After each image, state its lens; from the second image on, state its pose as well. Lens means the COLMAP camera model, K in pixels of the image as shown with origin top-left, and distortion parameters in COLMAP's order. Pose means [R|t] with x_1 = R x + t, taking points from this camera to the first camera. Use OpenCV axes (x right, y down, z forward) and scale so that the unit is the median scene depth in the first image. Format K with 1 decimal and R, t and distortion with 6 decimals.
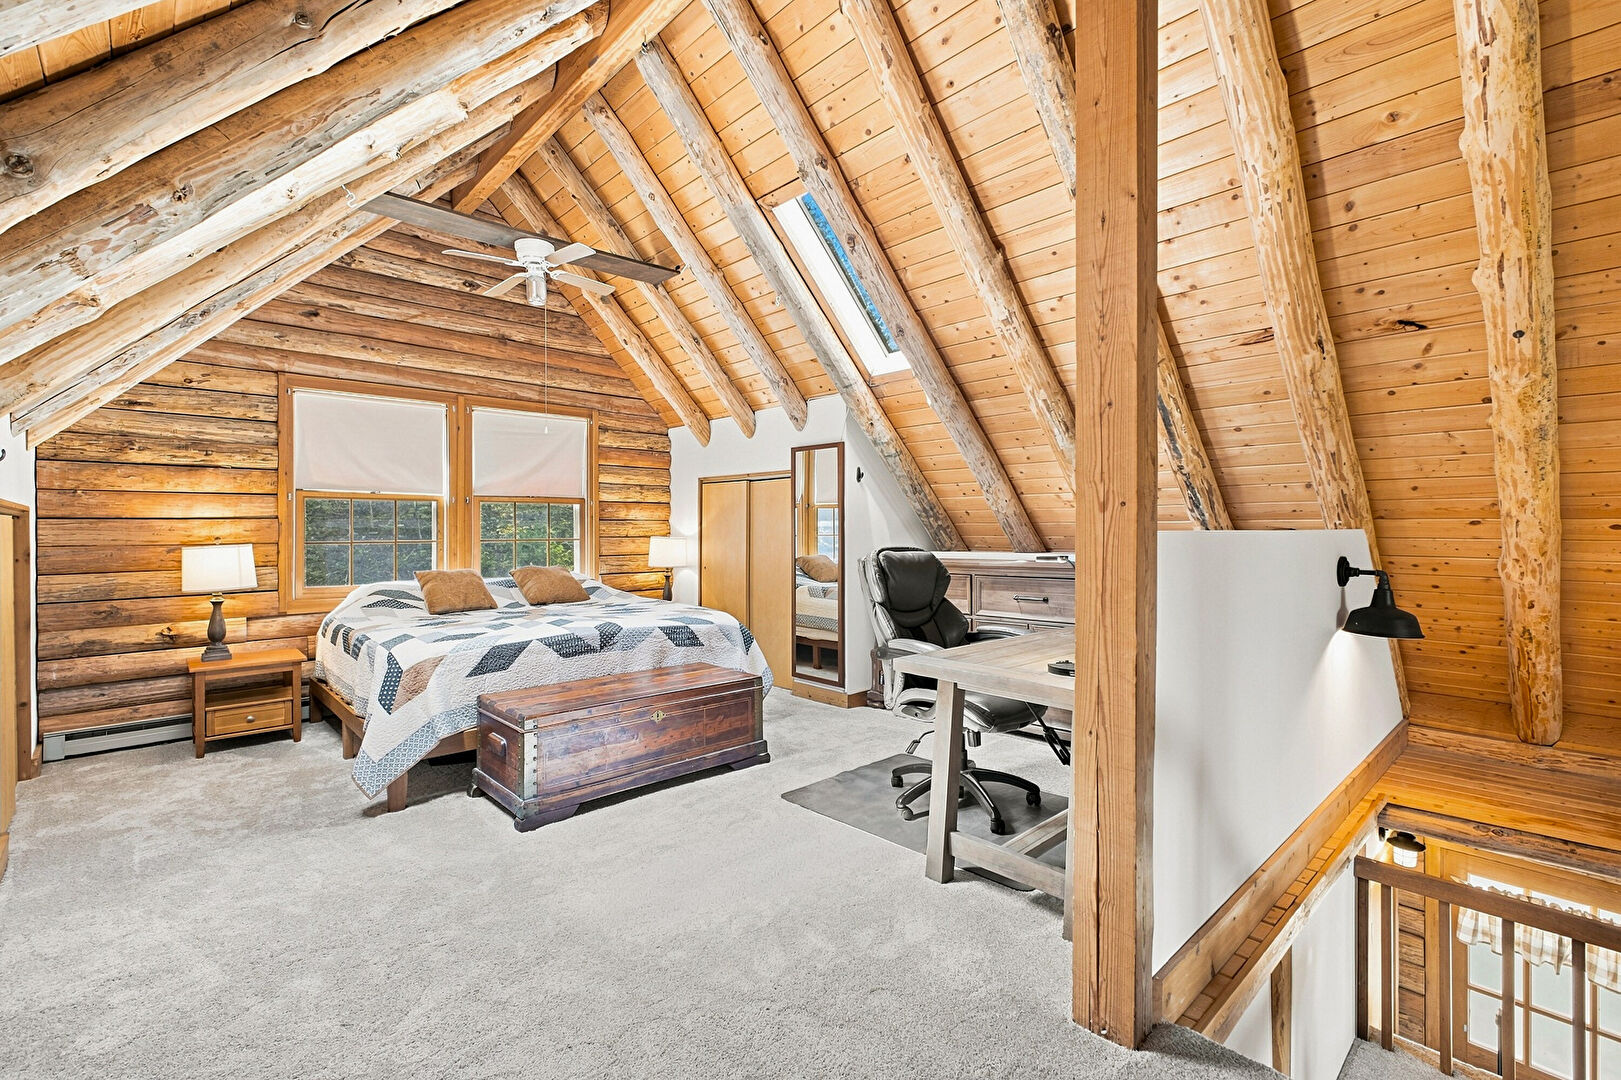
lens RADIAL K [[717.5, 0, 808.8], [0, 717.5, 528.5], [0, 0, 1]] dist [0.008152, 0.000478]
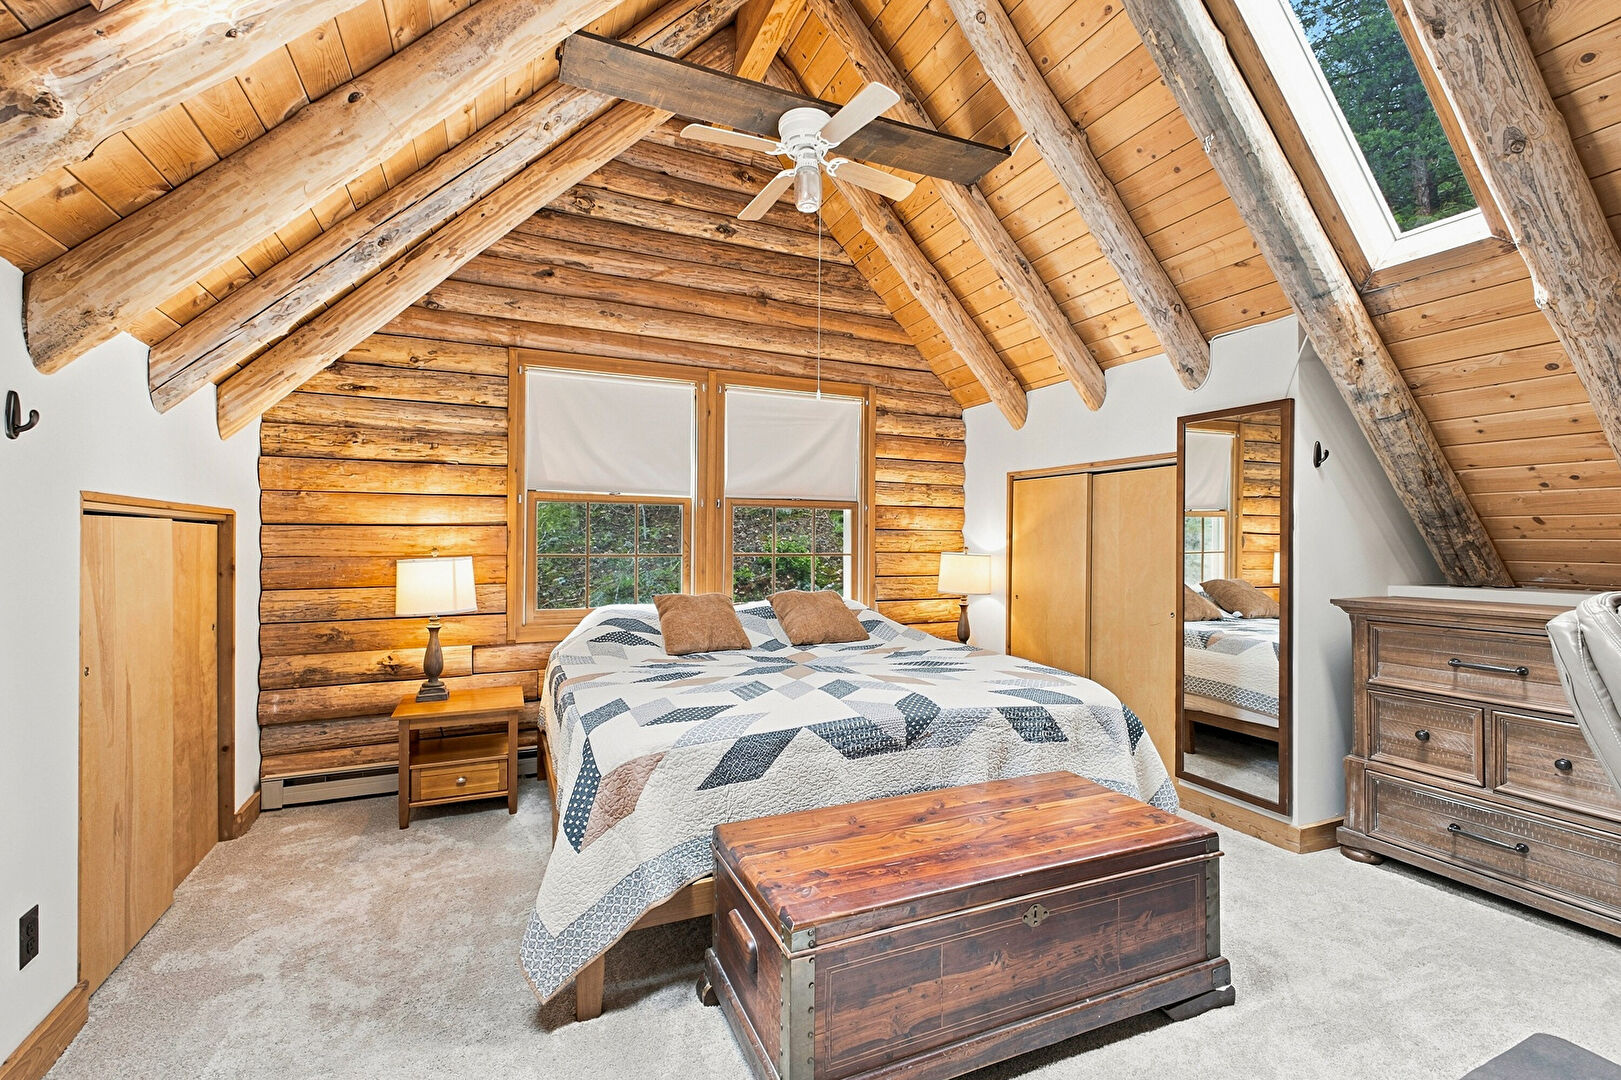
lens RADIAL K [[717.5, 0, 806.5], [0, 717.5, 534.6], [0, 0, 1]] dist [0.008152, 0.000478]
pose [[0.942561, 0.006445, -0.333971, -0.146660], [-0.009197, 0.999936, -0.006660, -0.001436], [0.333906, 0.009349, 0.942560, 0.352196]]
